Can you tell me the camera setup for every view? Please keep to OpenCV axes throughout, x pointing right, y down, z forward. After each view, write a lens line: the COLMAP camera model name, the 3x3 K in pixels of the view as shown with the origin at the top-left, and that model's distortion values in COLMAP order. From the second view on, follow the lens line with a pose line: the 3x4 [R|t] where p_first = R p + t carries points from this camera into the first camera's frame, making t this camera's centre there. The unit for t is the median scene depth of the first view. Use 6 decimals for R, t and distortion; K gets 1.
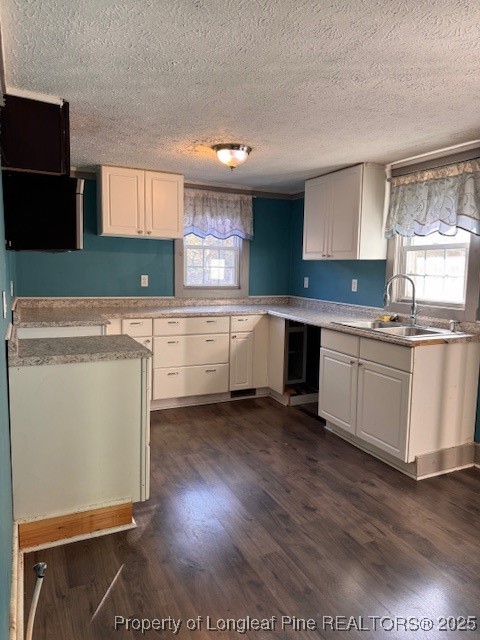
lens RADIAL K [[447.4, 0, 240.0], [0, 447.4, 320.0], [0, 0, 1]] dist [0.095018, -0.001469]
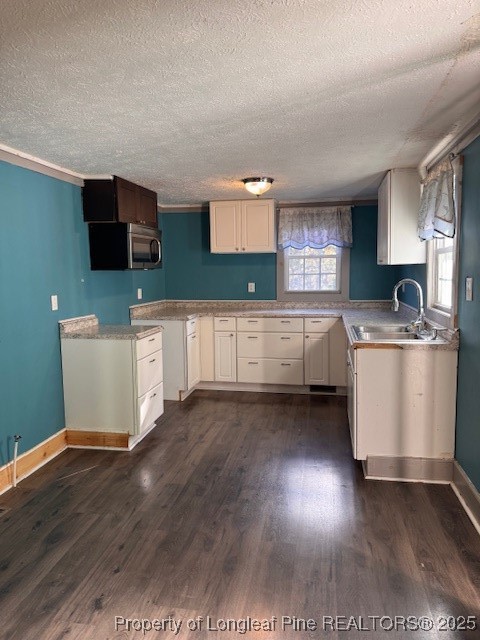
lens RADIAL K [[447.4, 0, 240.0], [0, 447.4, 320.0], [0, 0, 1]] dist [0.095018, -0.001469]
pose [[0.803548, 0.035258, -0.594195, 0.516117], [-0.040178, 0.999180, 0.004954, -0.002163], [0.593883, 0.019893, 0.804306, -0.006061]]
